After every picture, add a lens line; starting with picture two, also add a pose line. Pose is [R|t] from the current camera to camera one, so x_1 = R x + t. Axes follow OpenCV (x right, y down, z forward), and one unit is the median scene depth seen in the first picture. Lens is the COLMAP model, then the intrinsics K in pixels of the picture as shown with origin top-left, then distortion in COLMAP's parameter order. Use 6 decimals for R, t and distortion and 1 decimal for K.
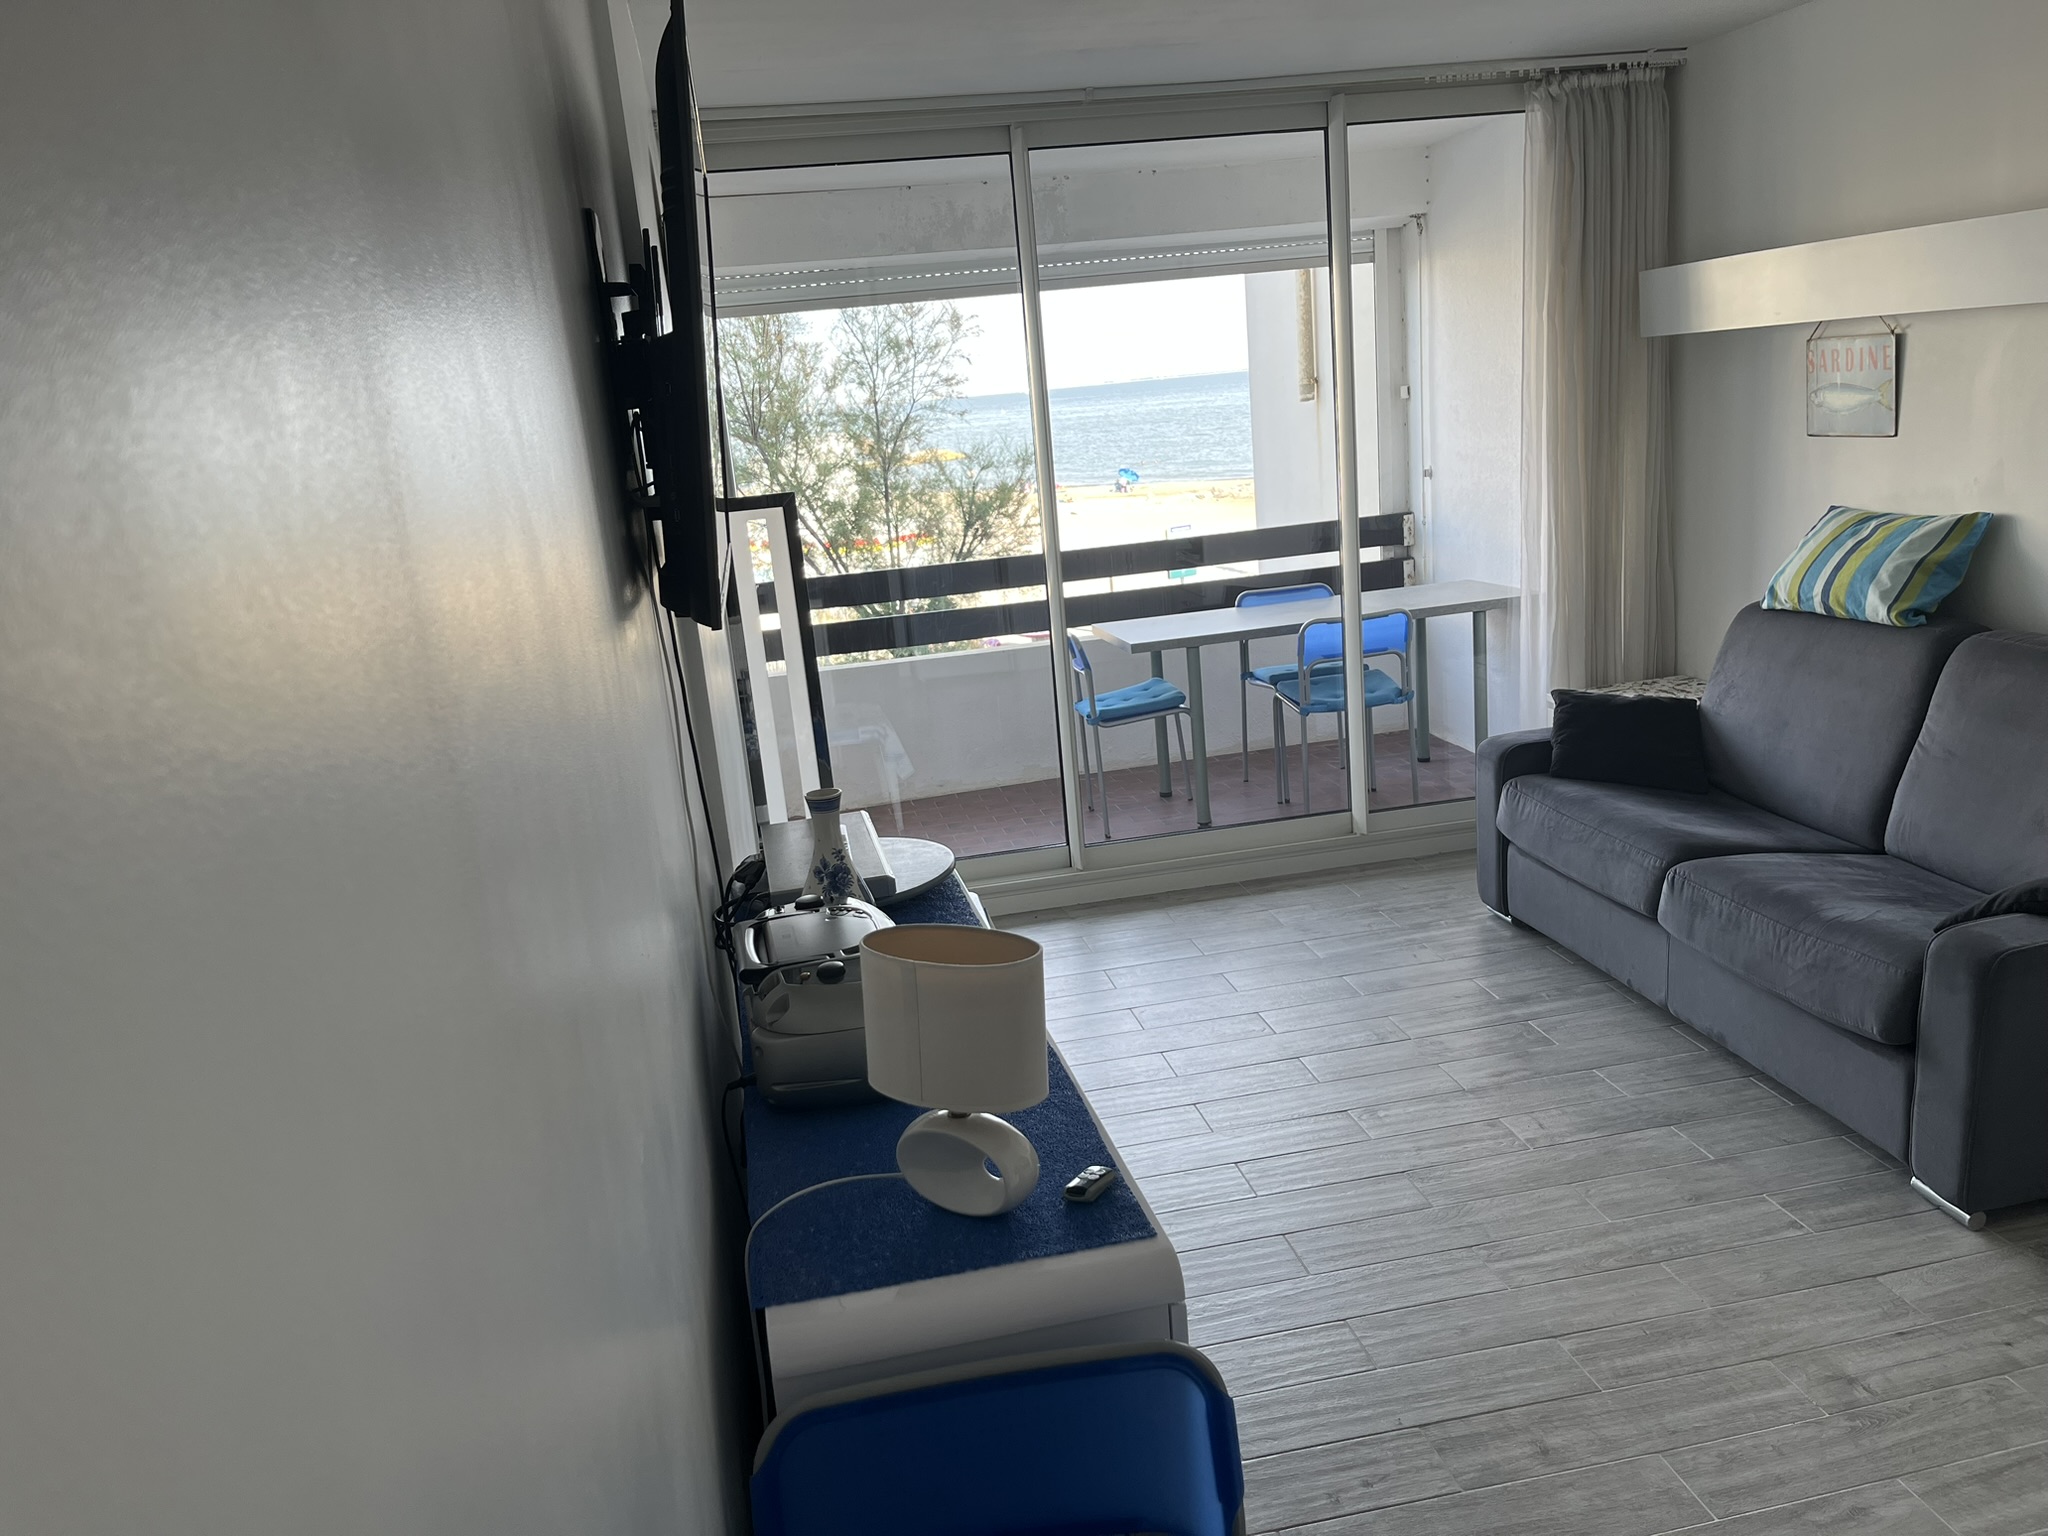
lens RADIAL K [[1540.1, 0, 1020.0], [0, 1540.1, 819.8], [0, 0, 1]] dist [0.001403, -0.000350]
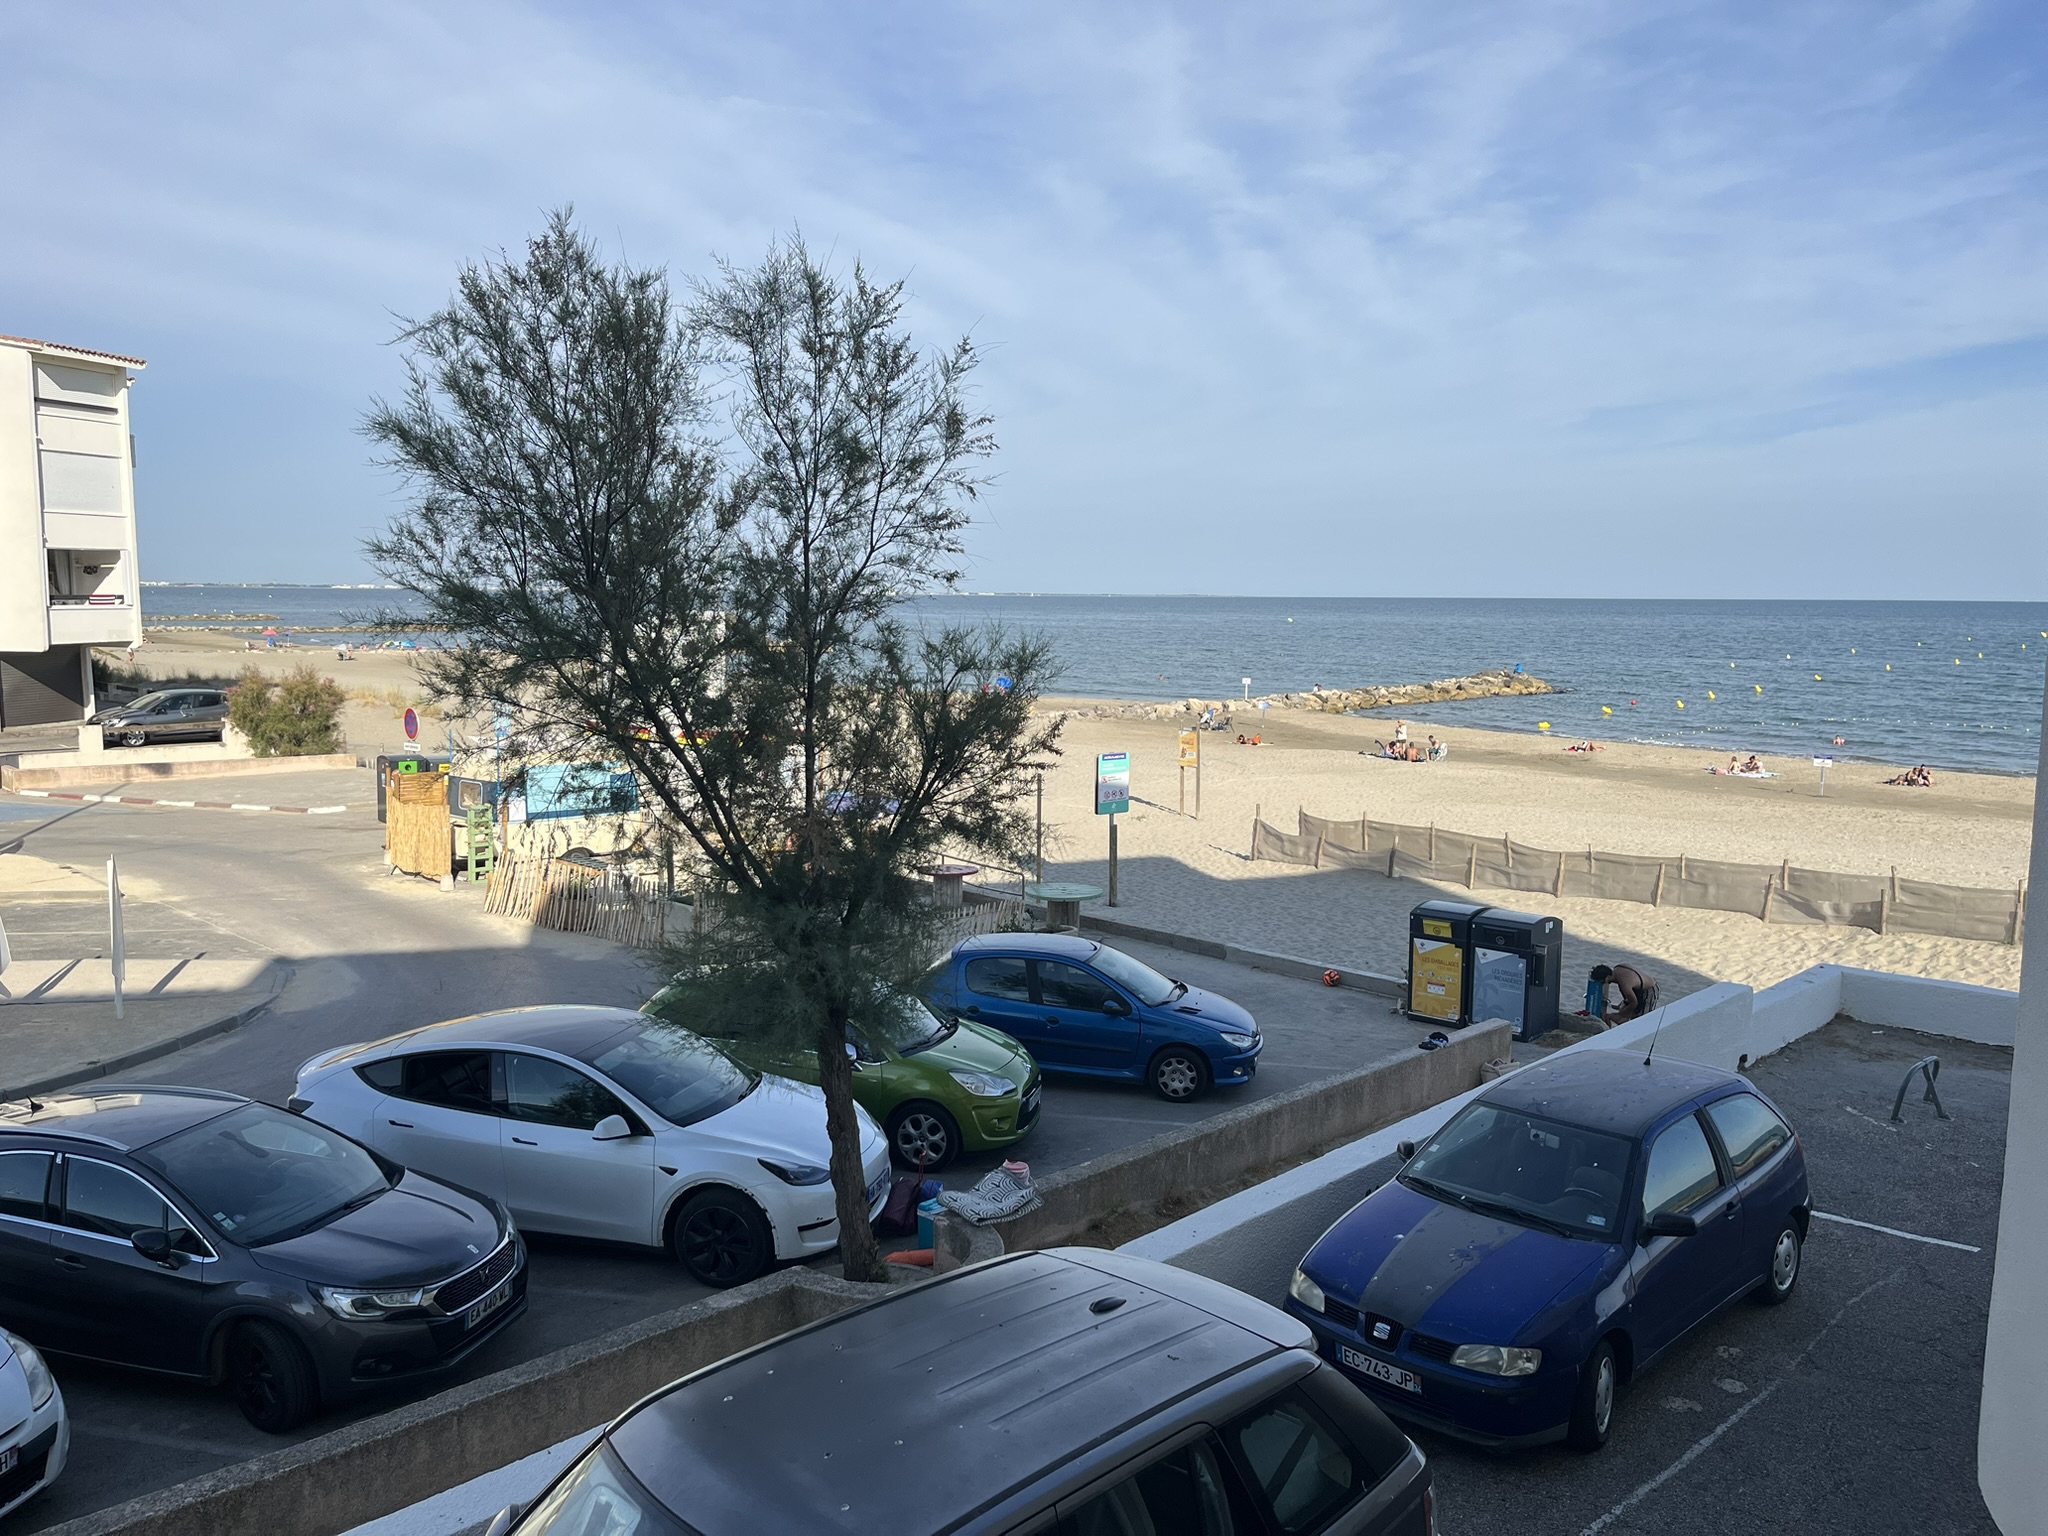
lens RADIAL K [[1585.9, 0, 1021.3], [0, 1585.9, 792.5], [0, 0, 1]] dist [0.056249, -0.001578]
pose [[0.992513, 0.080405, 0.091940, -0.060093], [-0.065613, 0.985905, -0.153901, -0.088268], [-0.103019, 0.146716, 0.983800, 0.403322]]
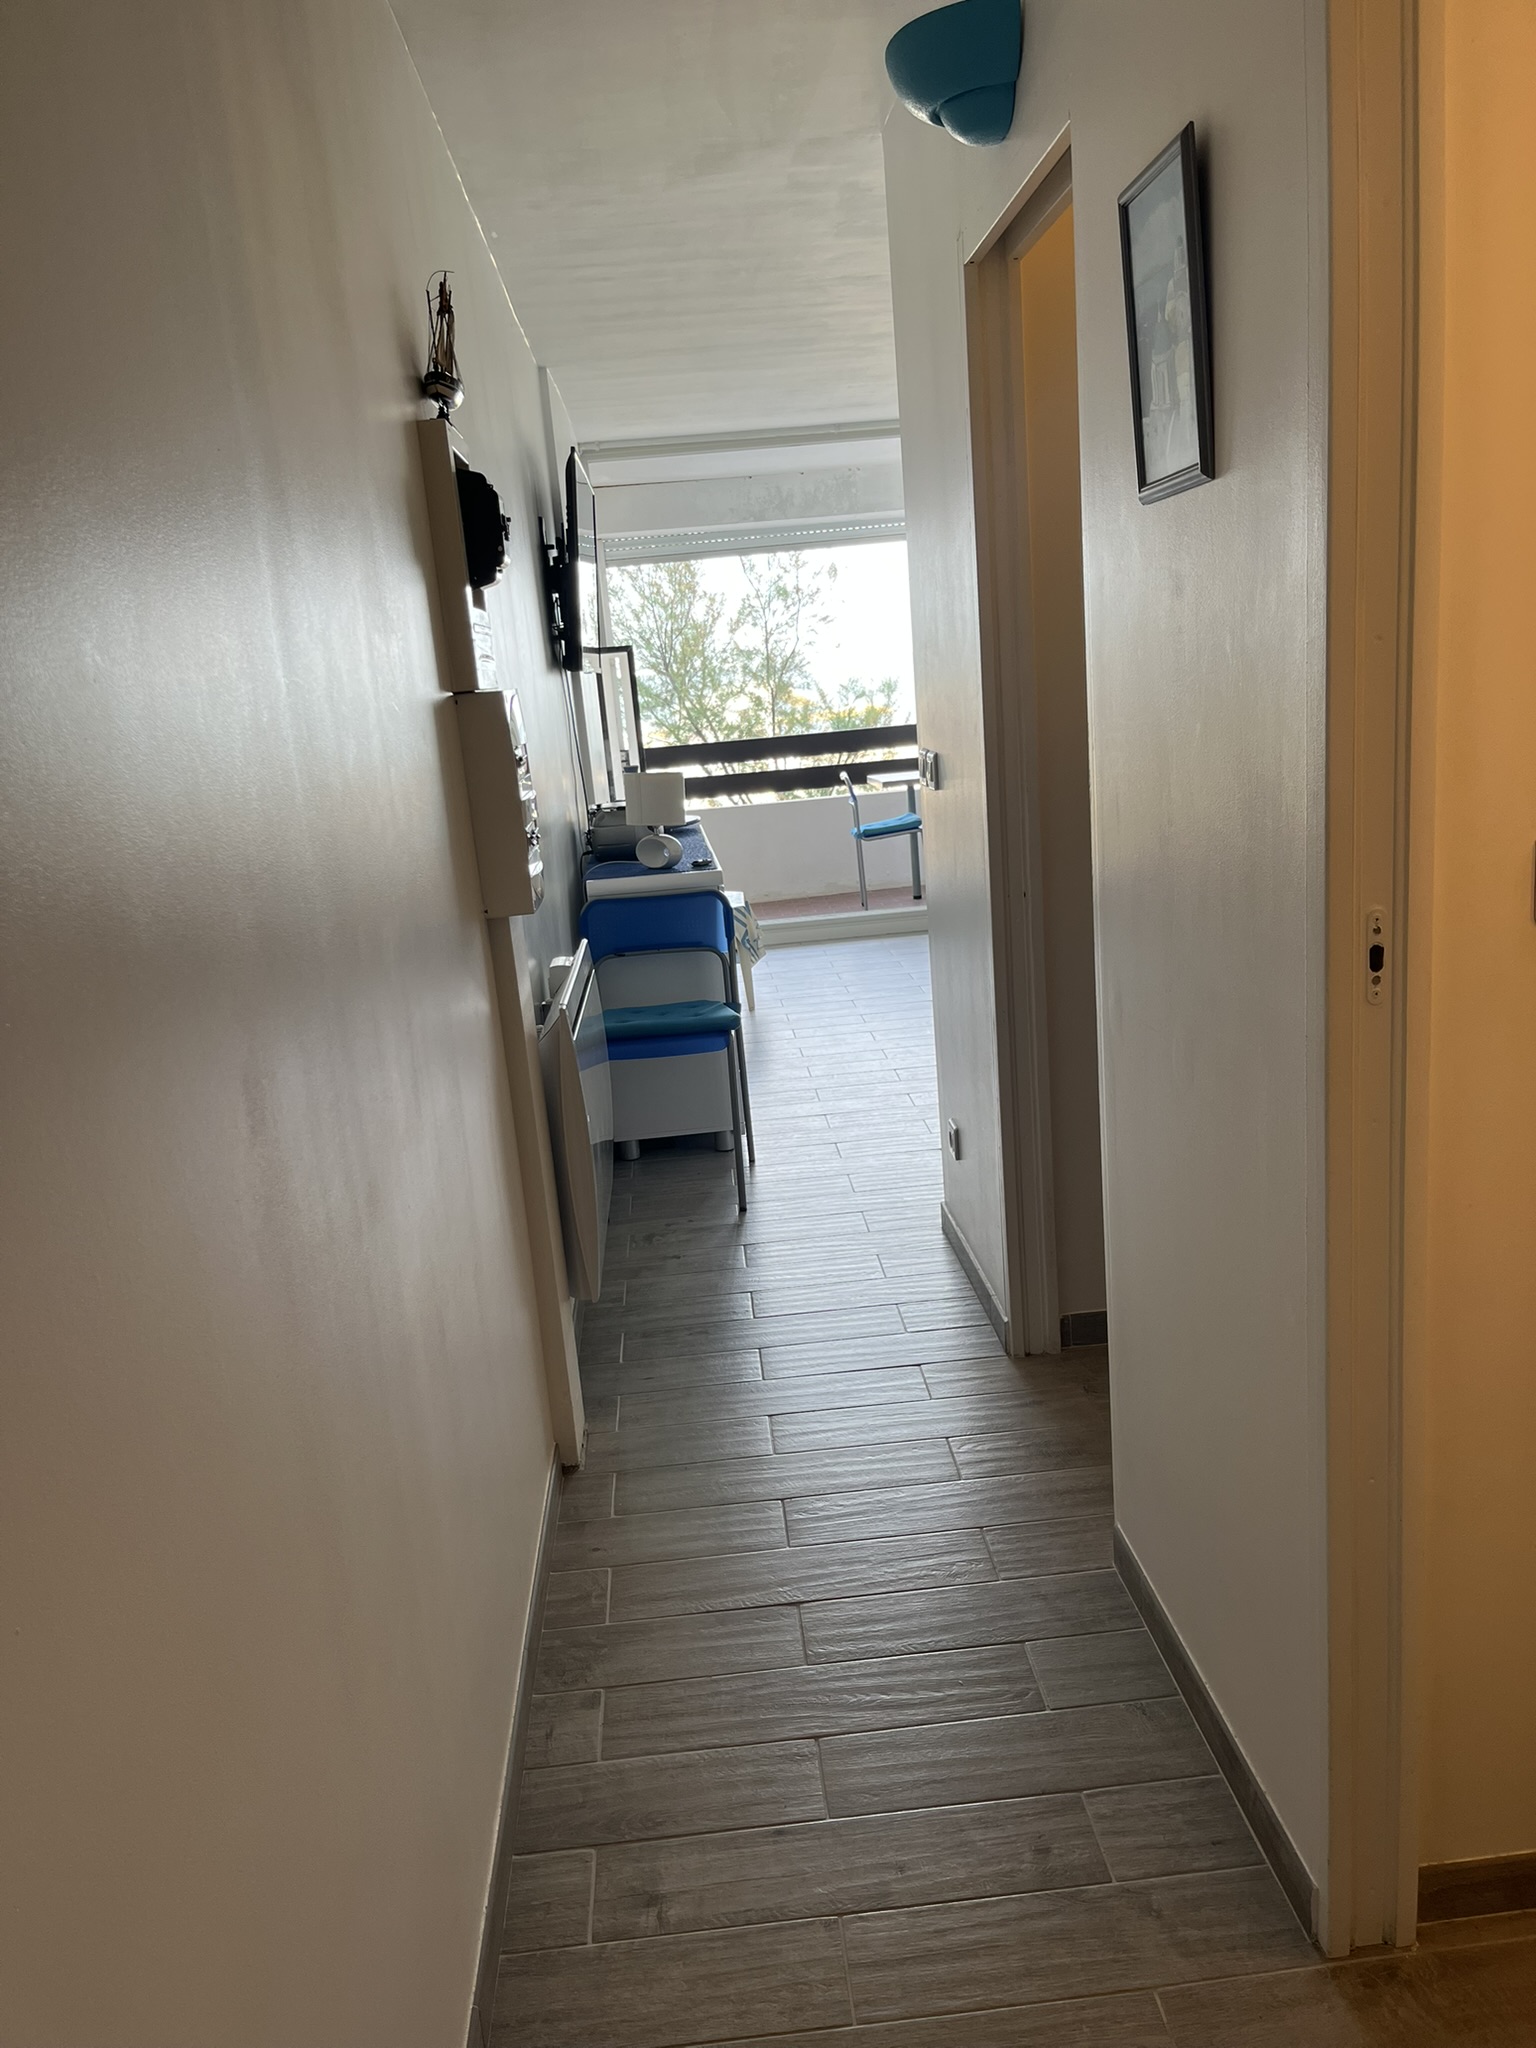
lens RADIAL K [[1585.9, 0, 768.0], [0, 1585.9, 1024.0], [0, 0, 1]] dist [0.056249, -0.001578]
pose [[0.992916, 0.026886, -0.115738, 0.057526], [-0.031450, 0.998791, -0.037789, 0.072525], [0.114582, 0.041161, 0.992561, -0.210830]]
